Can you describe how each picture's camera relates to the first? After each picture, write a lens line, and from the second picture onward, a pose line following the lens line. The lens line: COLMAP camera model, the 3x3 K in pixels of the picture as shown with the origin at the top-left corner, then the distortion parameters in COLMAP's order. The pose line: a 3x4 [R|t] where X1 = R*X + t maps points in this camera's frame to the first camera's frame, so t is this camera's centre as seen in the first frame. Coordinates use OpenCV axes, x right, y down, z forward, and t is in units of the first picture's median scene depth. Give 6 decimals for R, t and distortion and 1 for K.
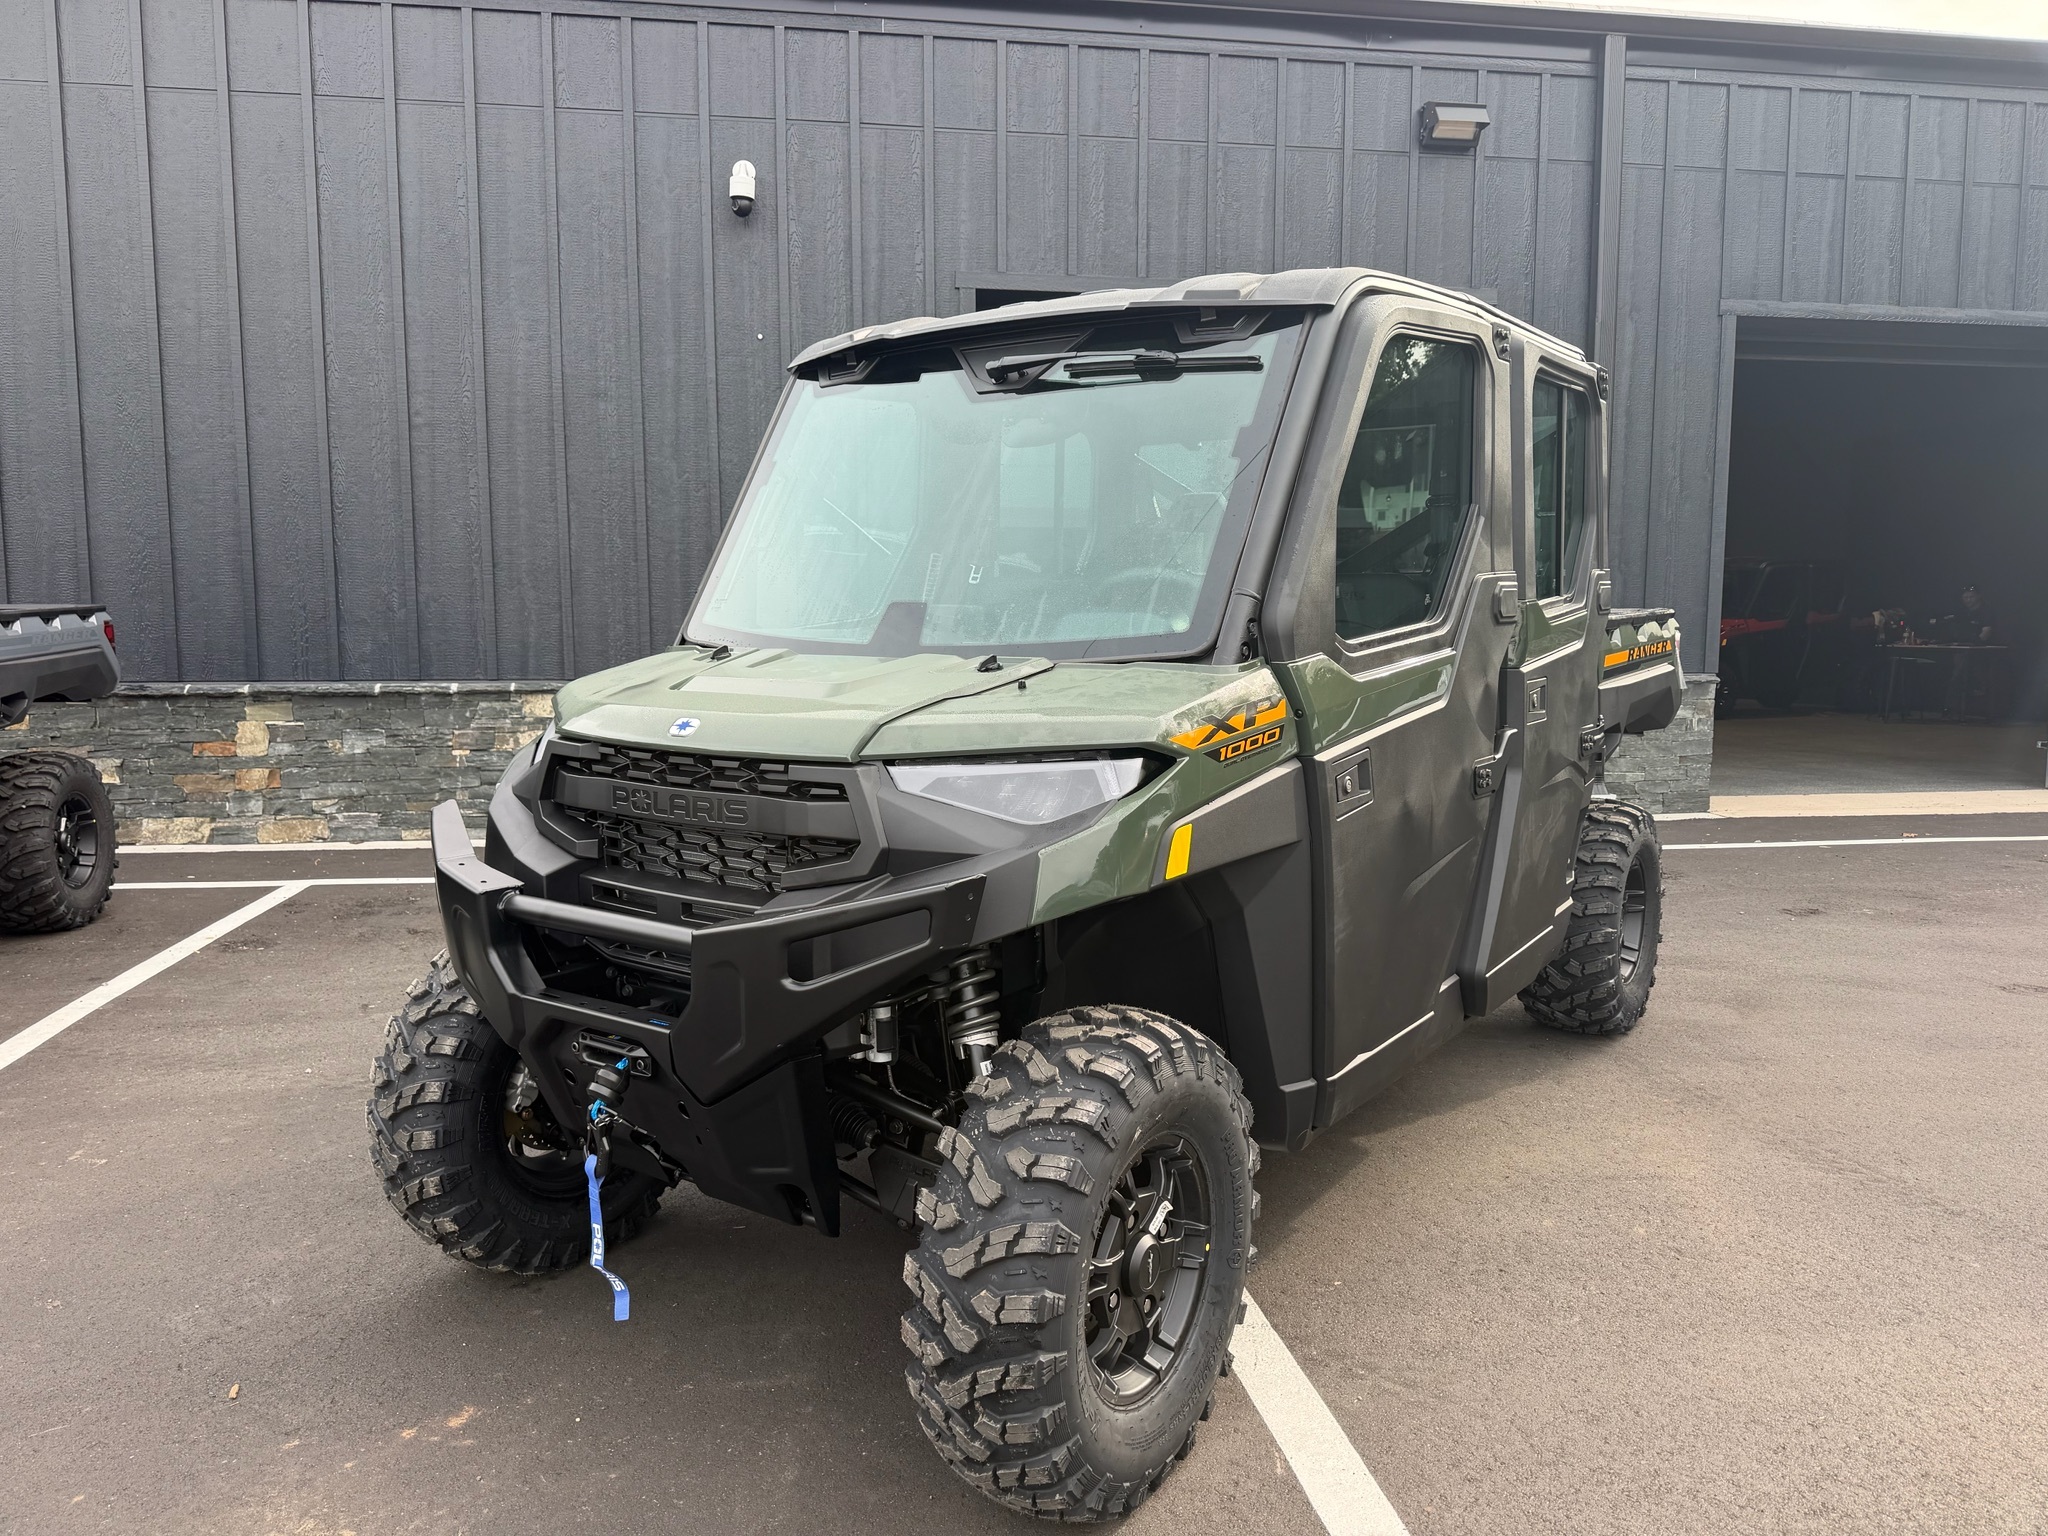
lens RADIAL K [[1528.6, 0, 1010.8], [0, 1528.6, 760.8], [0, 0, 1]] dist [0.057378, -0.100716]
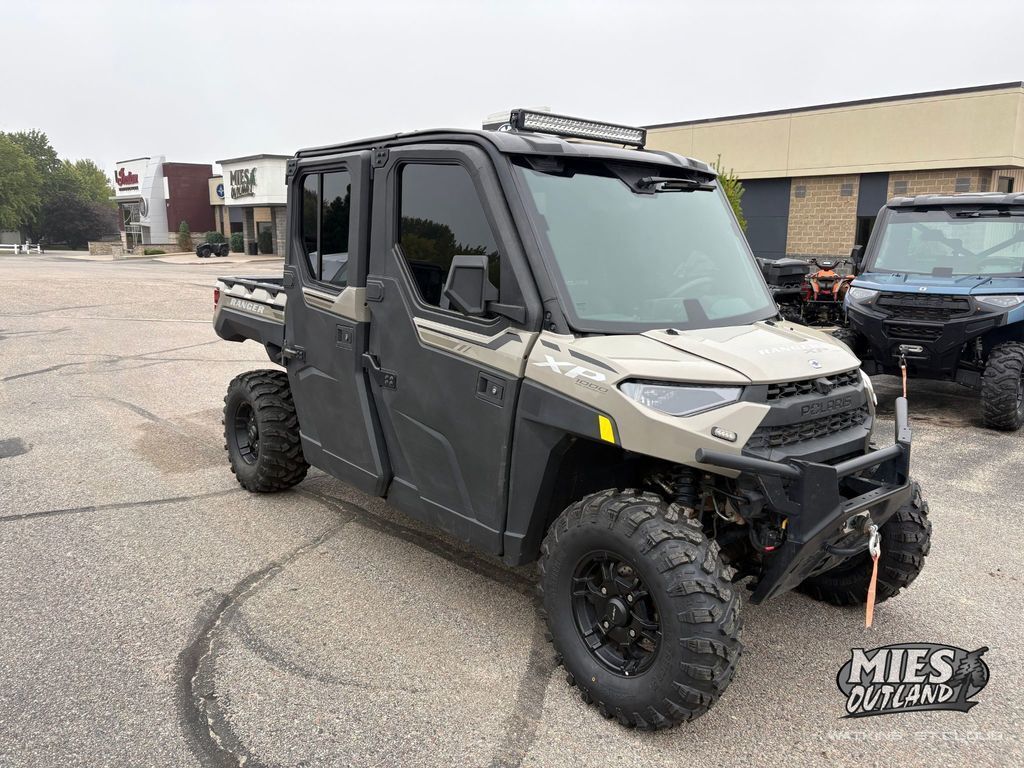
lens RADIAL K [[764.3, 0, 505.4], [0, 764.3, 380.4], [0, 0, 1]] dist [0.057378, -0.100716]
pose [[0.986949, 0.045600, -0.154443, -1.315299], [-0.035587, 0.997119, 0.066992, 0.181692], [0.157053, -0.060621, 0.985728, -2.048280]]
